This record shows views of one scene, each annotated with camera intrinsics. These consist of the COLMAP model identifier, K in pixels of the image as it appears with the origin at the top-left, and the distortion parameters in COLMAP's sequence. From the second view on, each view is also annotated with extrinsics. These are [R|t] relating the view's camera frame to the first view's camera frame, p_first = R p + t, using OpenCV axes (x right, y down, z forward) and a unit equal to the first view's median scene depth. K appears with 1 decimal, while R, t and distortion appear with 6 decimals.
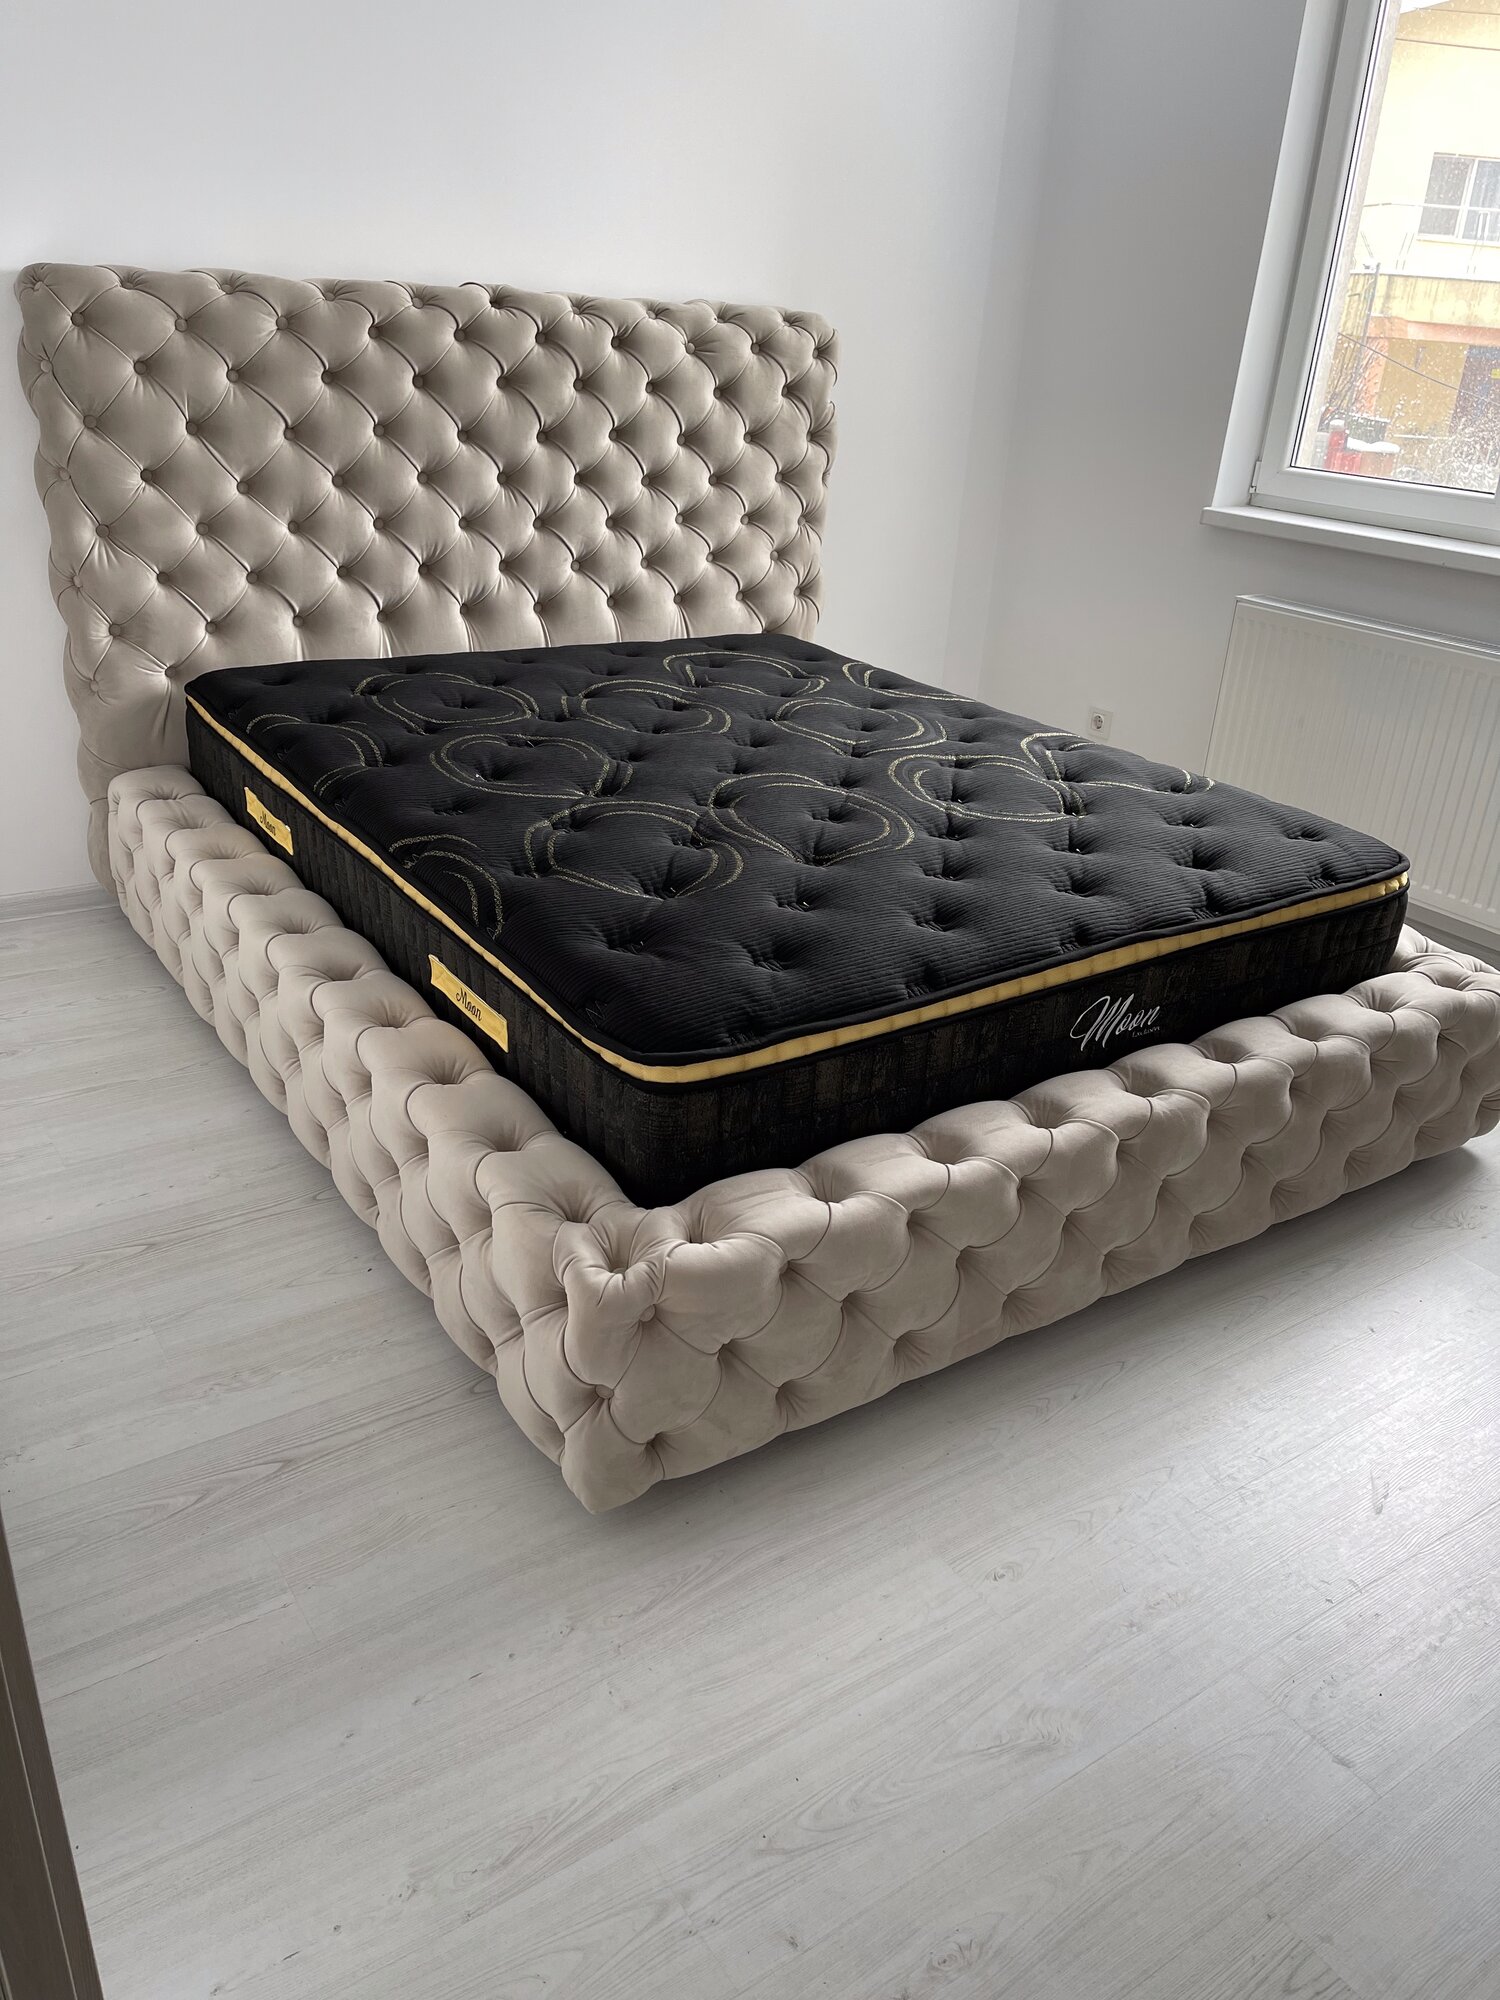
lens RADIAL K [[1492.8, 0, 747.7], [0, 1492.8, 1006.5], [0, 0, 1]] dist [0.055891, -0.069229]
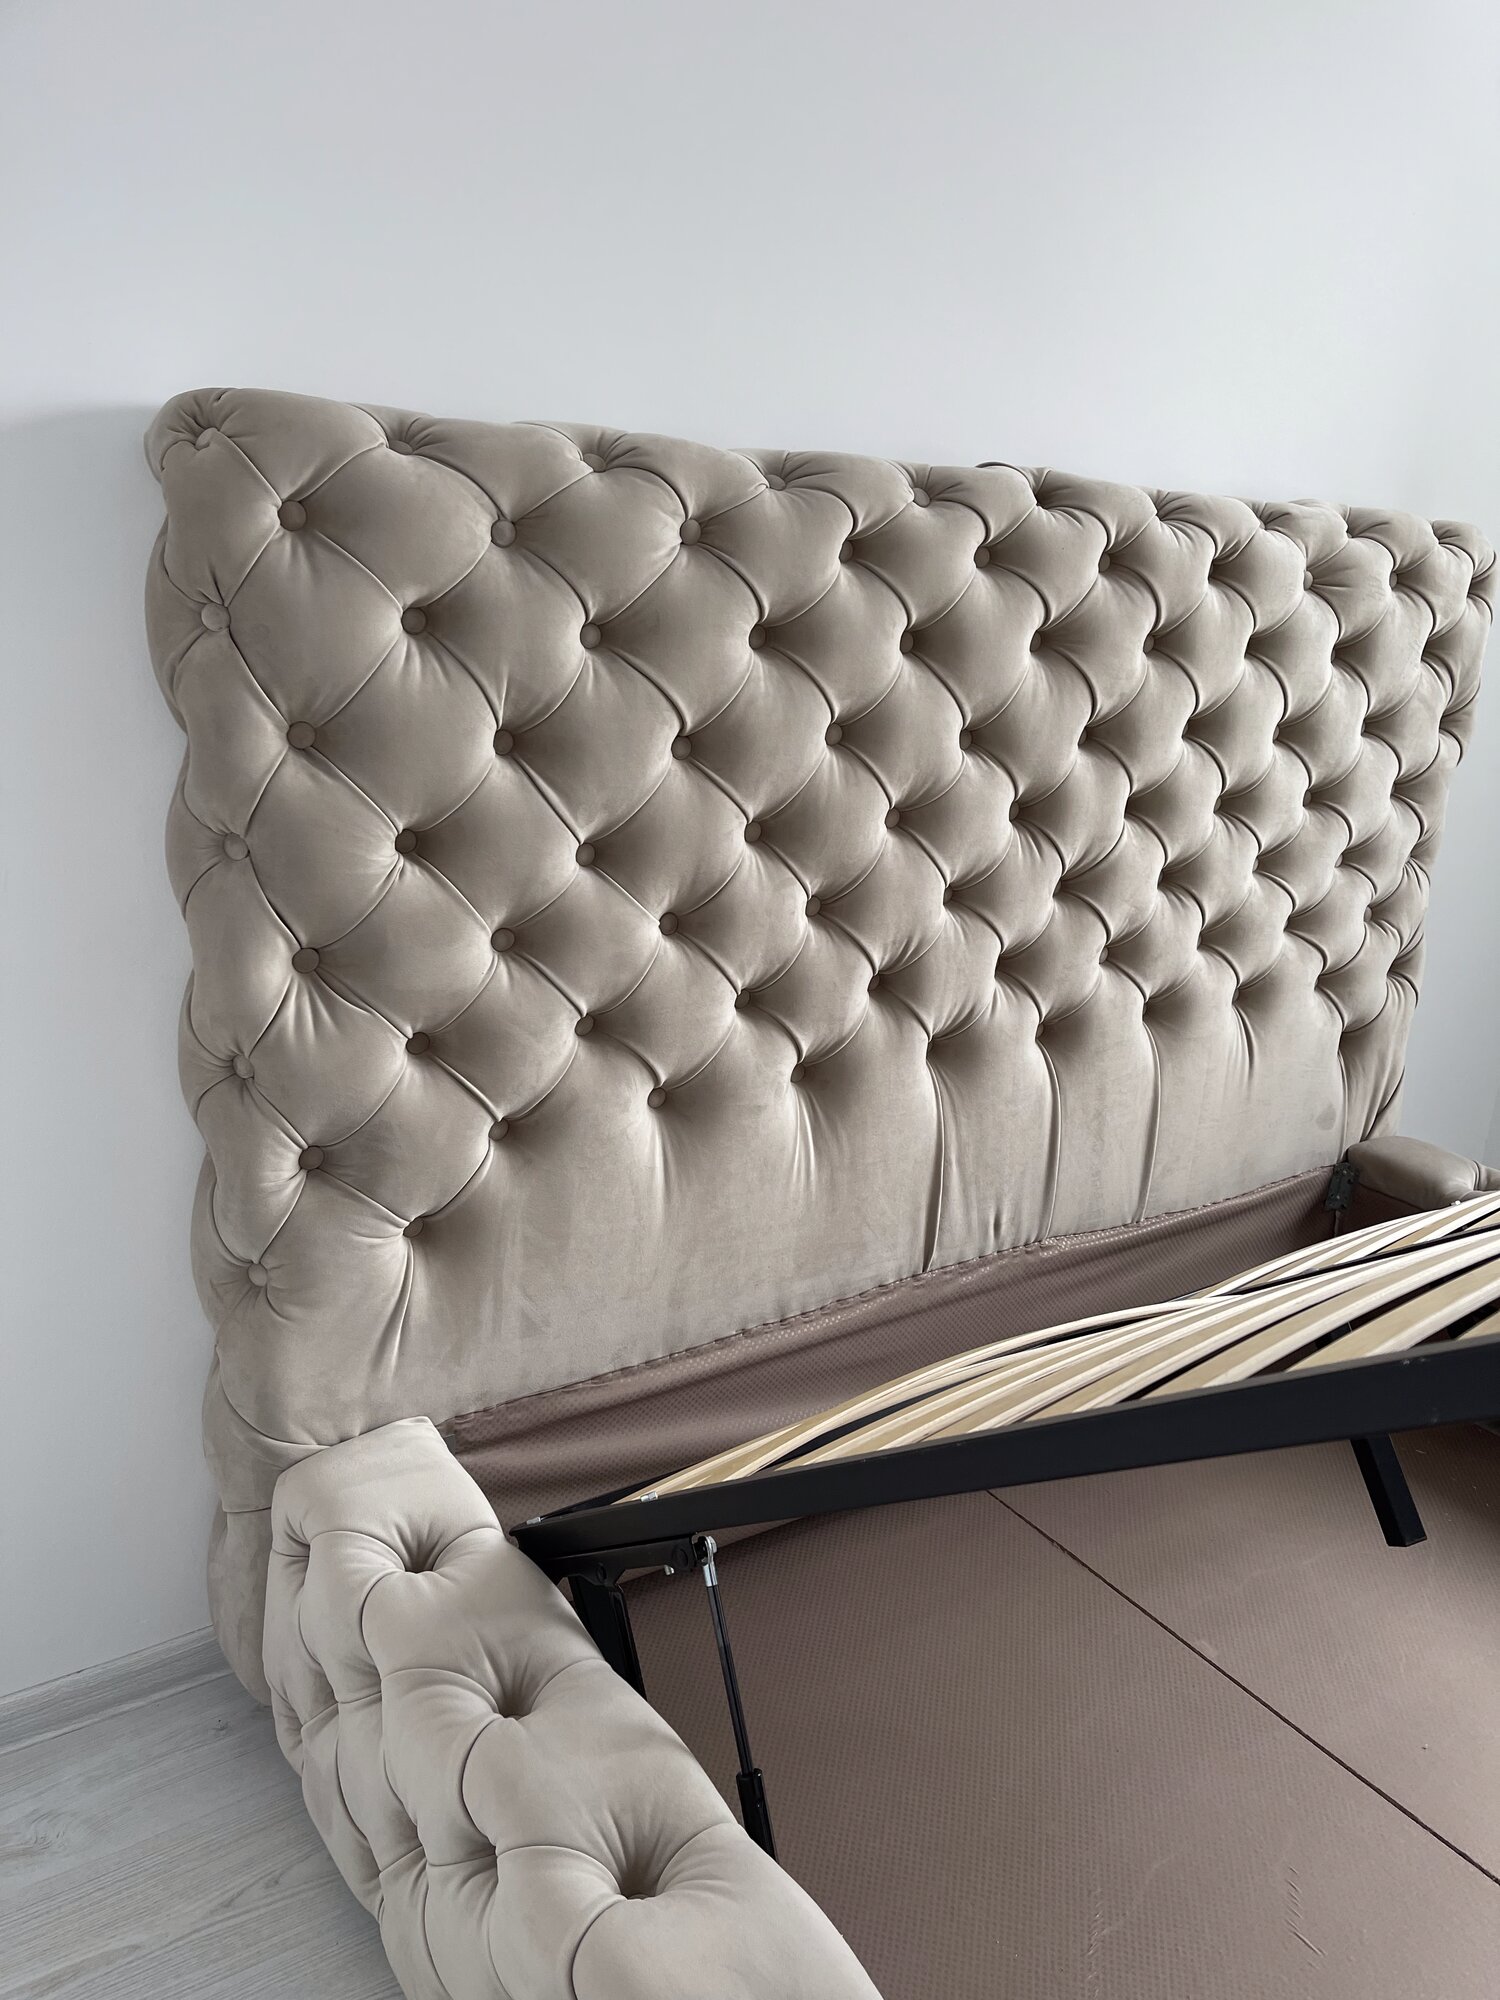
lens RADIAL K [[1463.9, 0, 750.0], [0, 1463.9, 1000.0], [0, 0, 1]] dist [0.059720, -0.066707]
pose [[0.999988, 0.000136, 0.004858, -0.310399], [0.000549, 0.990060, -0.140644, -0.252983], [-0.004829, 0.140645, 0.990048, 0.588462]]
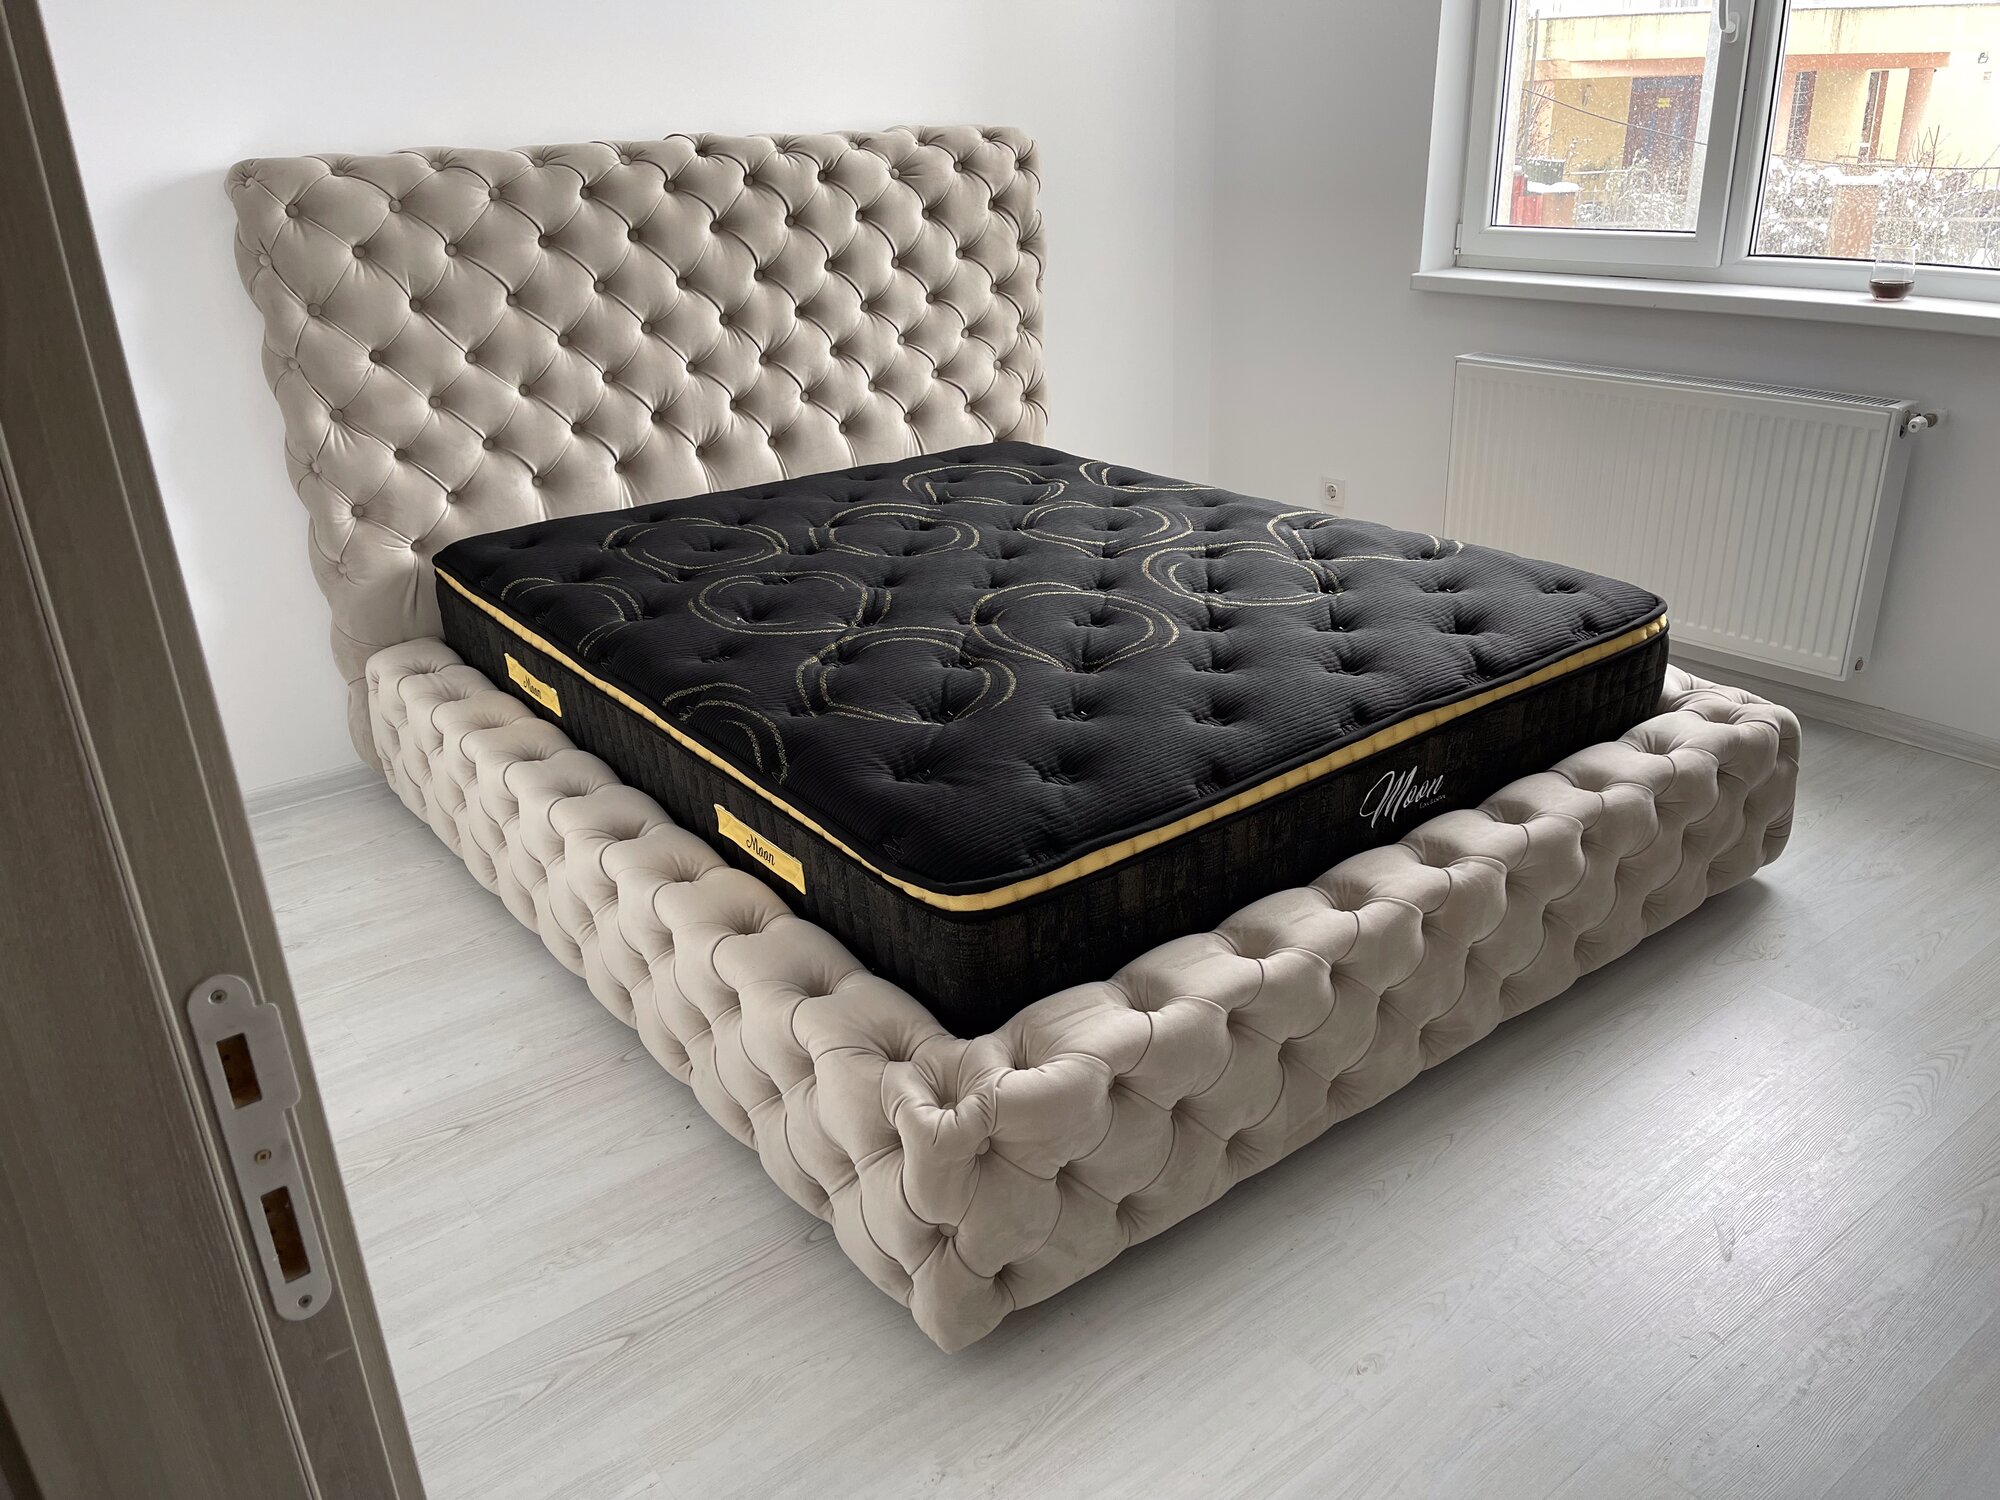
lens RADIAL K [[1493.6, 0, 1016.1], [0, 1493.6, 751.4], [0, 0, 1]] dist [0.048384, -0.047041]
pose [[0.993828, -0.109809, 0.015754, -0.019305], [0.110240, 0.993459, -0.029763, -0.014023], [-0.012382, 0.031316, 0.999433, -0.002153]]
